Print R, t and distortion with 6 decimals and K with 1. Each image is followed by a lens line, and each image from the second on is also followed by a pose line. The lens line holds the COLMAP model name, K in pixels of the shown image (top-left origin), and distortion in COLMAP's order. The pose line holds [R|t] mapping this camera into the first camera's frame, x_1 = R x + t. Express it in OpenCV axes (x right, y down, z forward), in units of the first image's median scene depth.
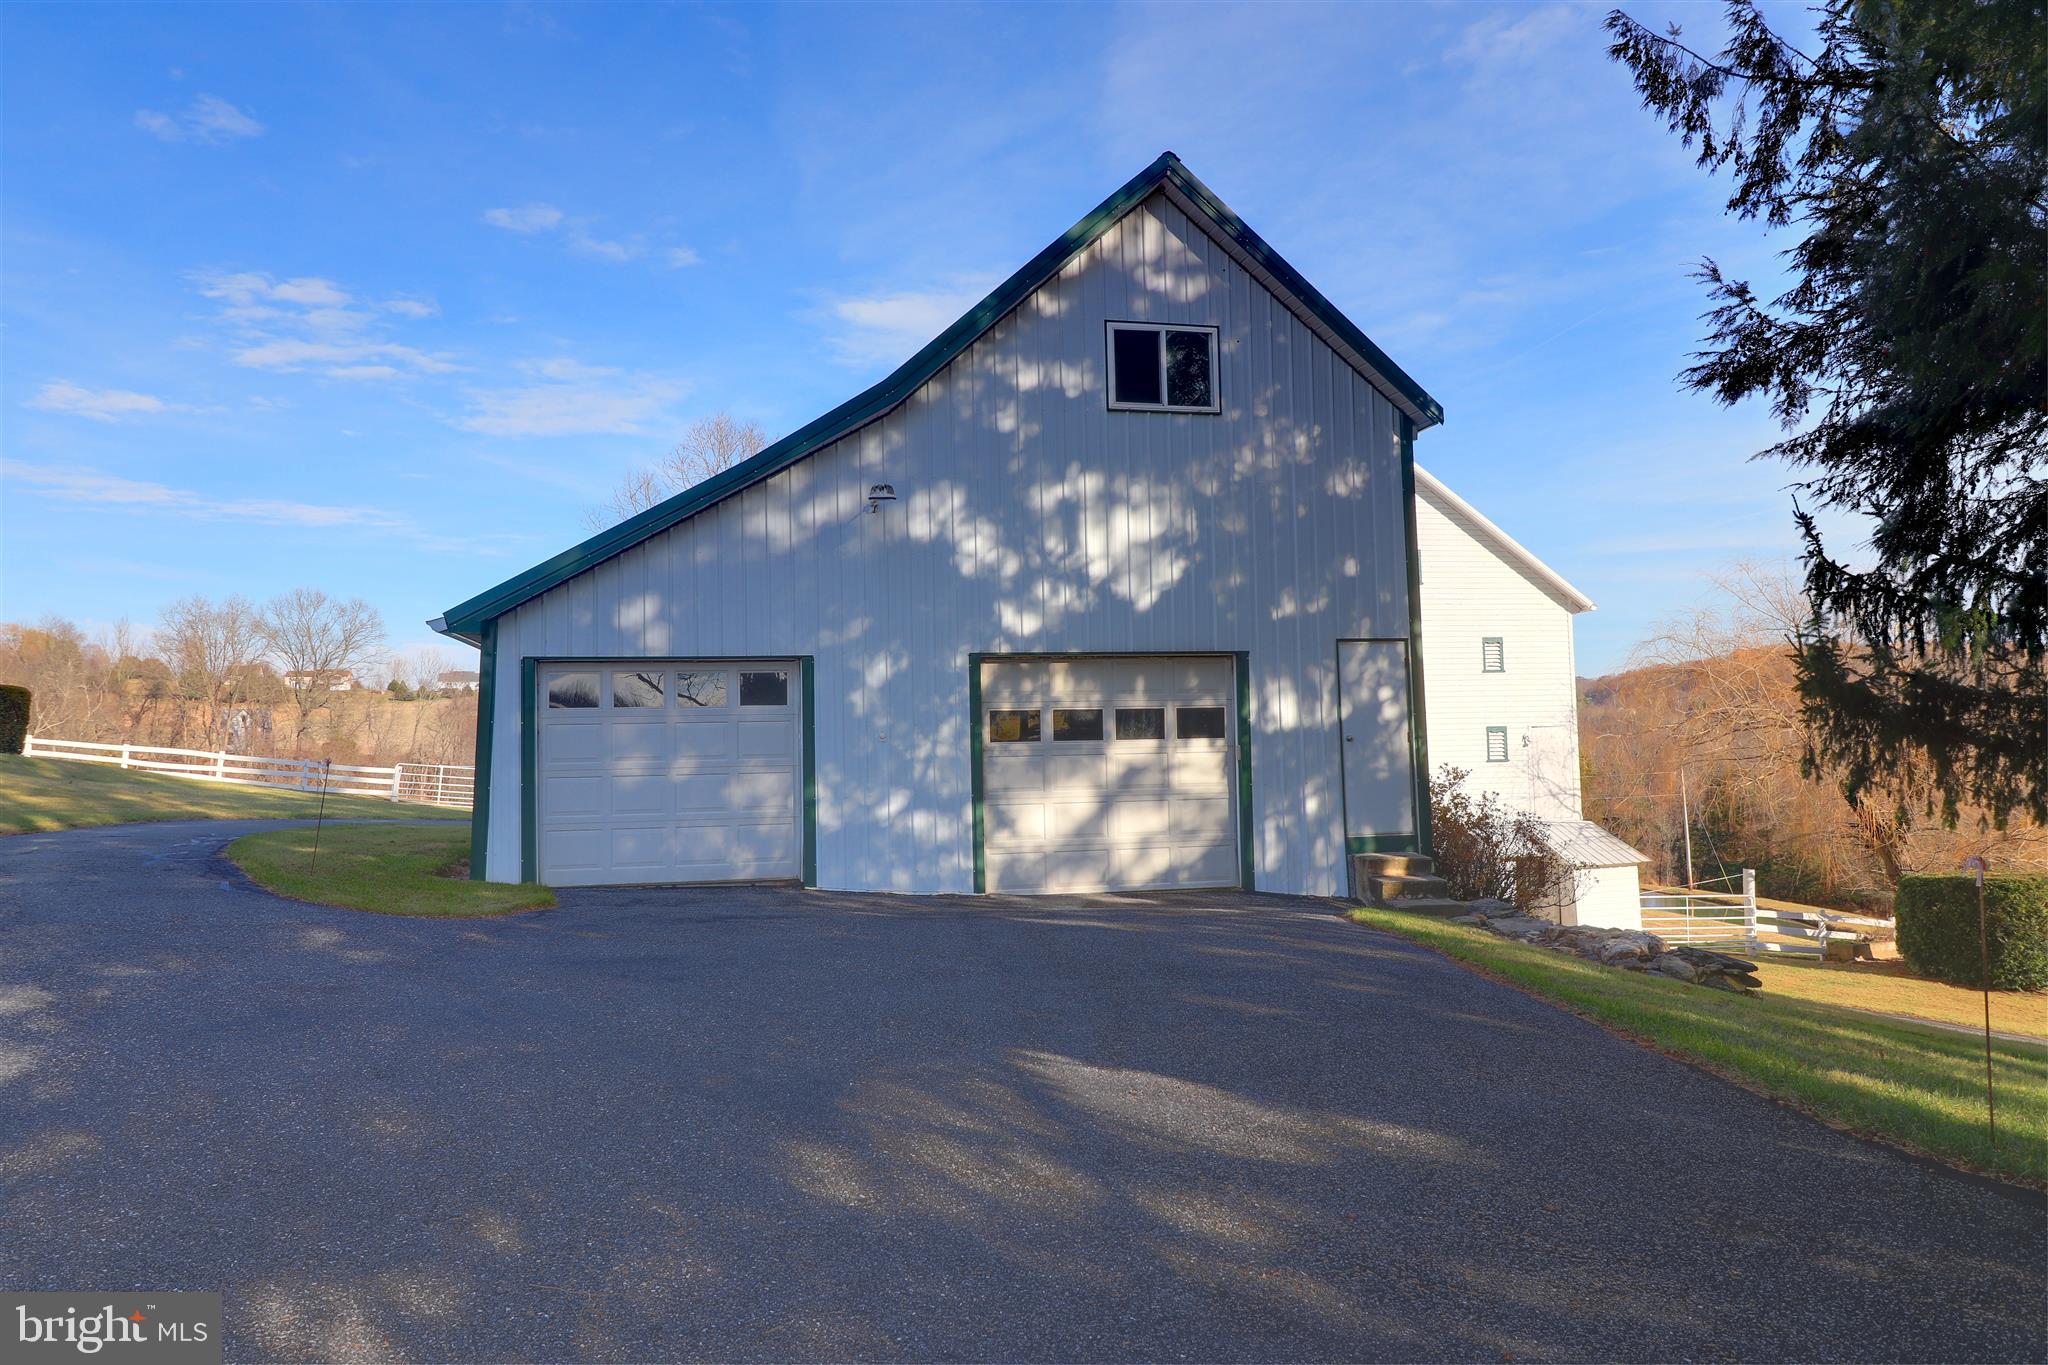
lens RADIAL K [[1327.3, 0, 1022.9], [0, 1327.3, 668.0], [0, 0, 1]] dist [-0.026384, -0.001736]
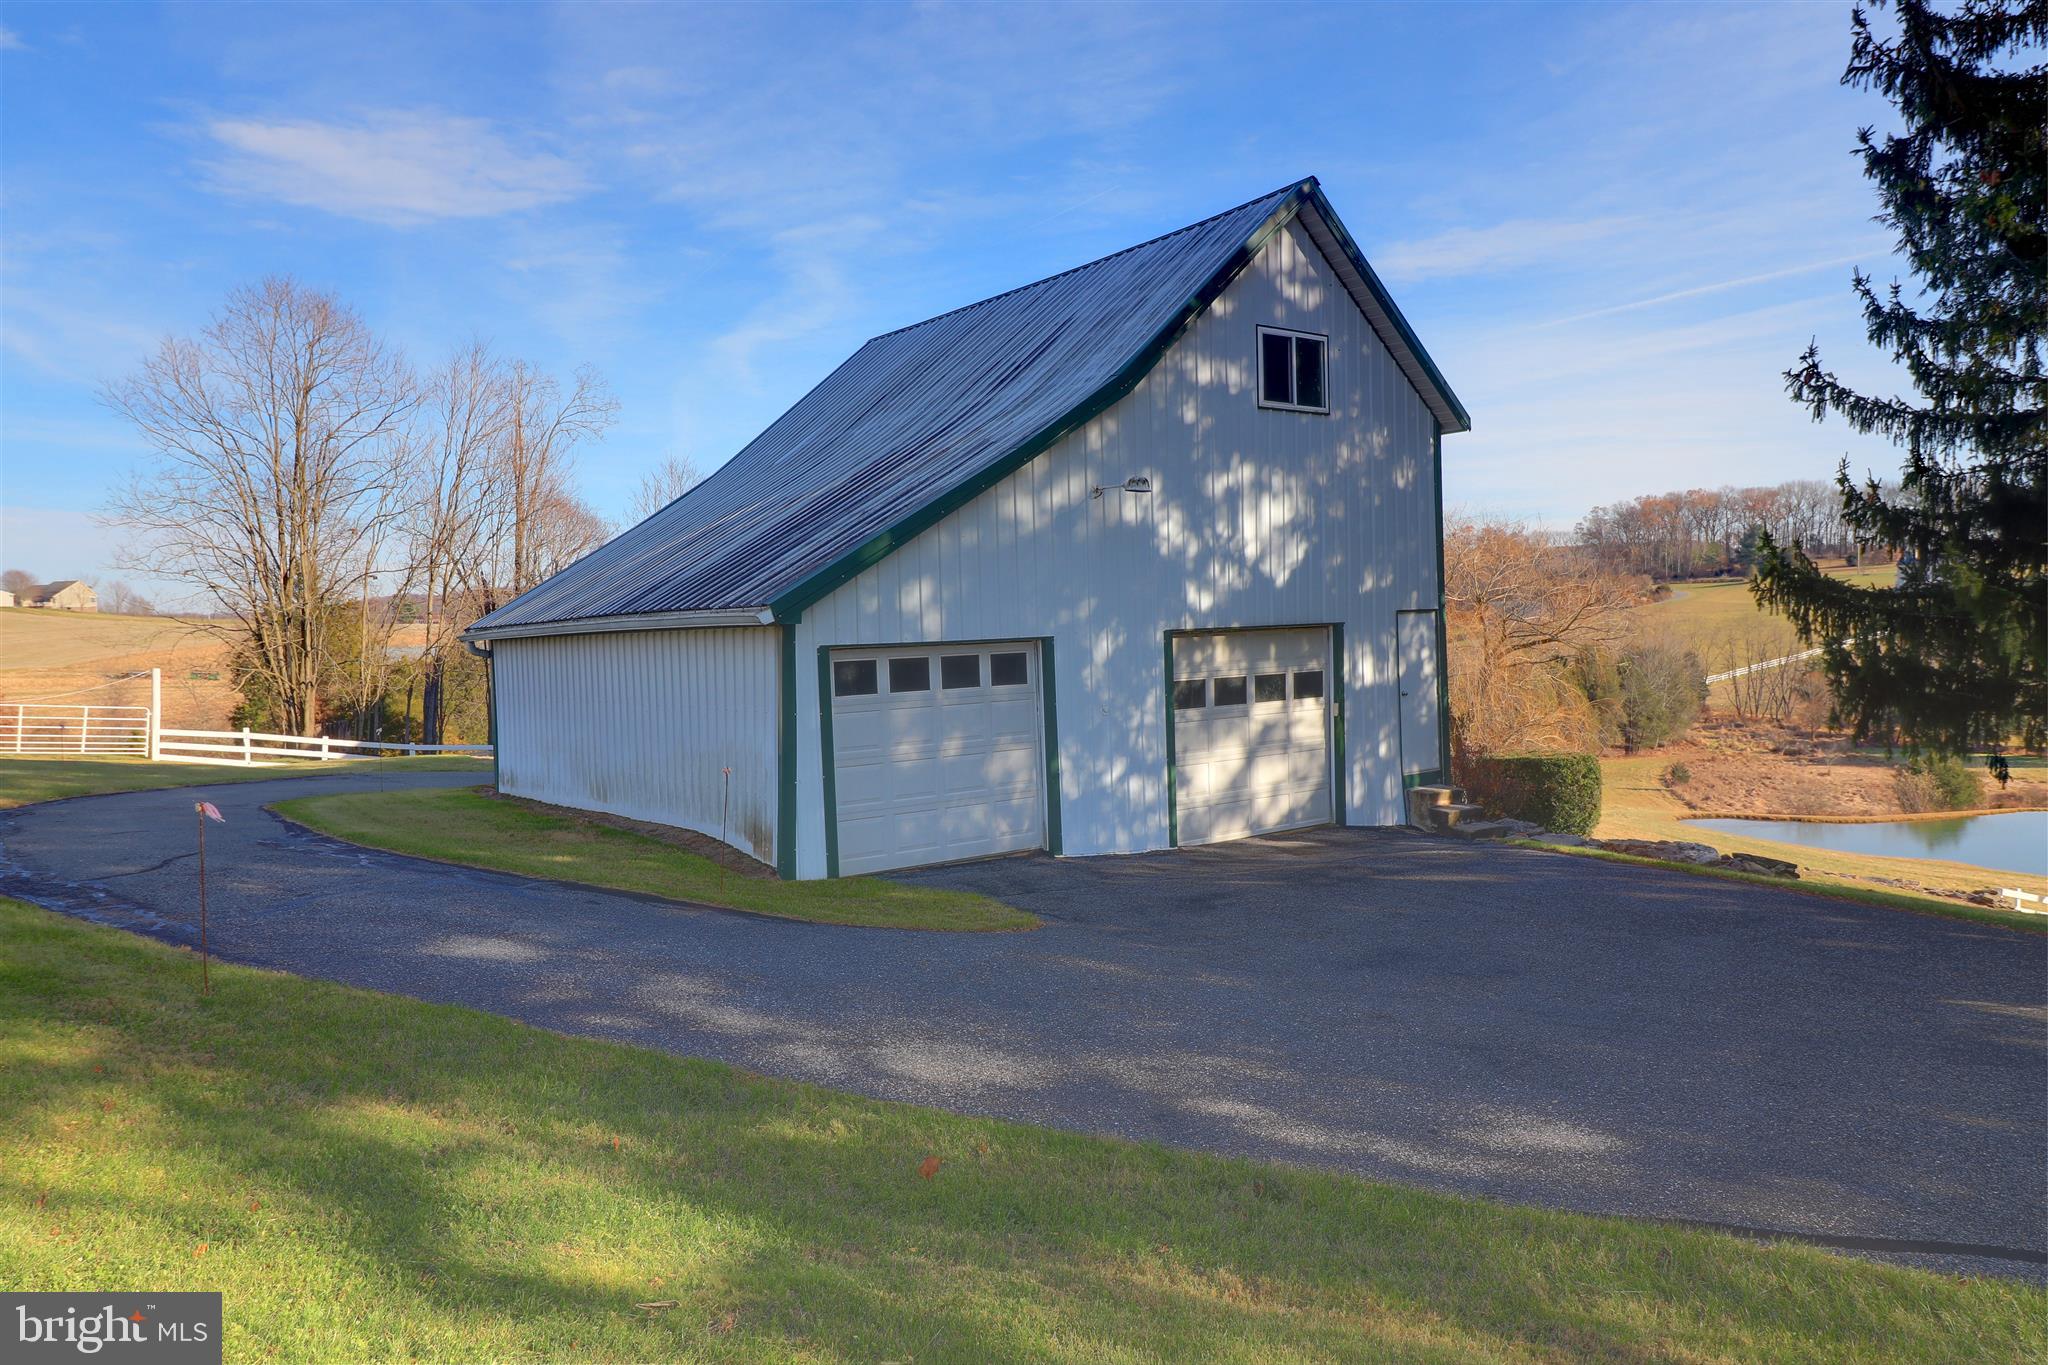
lens RADIAL K [[1327.3, 0, 979.5], [0, 1327.3, 652.1], [0, 0, 1]] dist [-0.026384, -0.001736]
pose [[0.917676, -0.017988, 0.396921, -0.599767], [-0.013051, 0.997071, 0.075361, -0.070713], [-0.397114, -0.074338, 0.914754, 0.062713]]
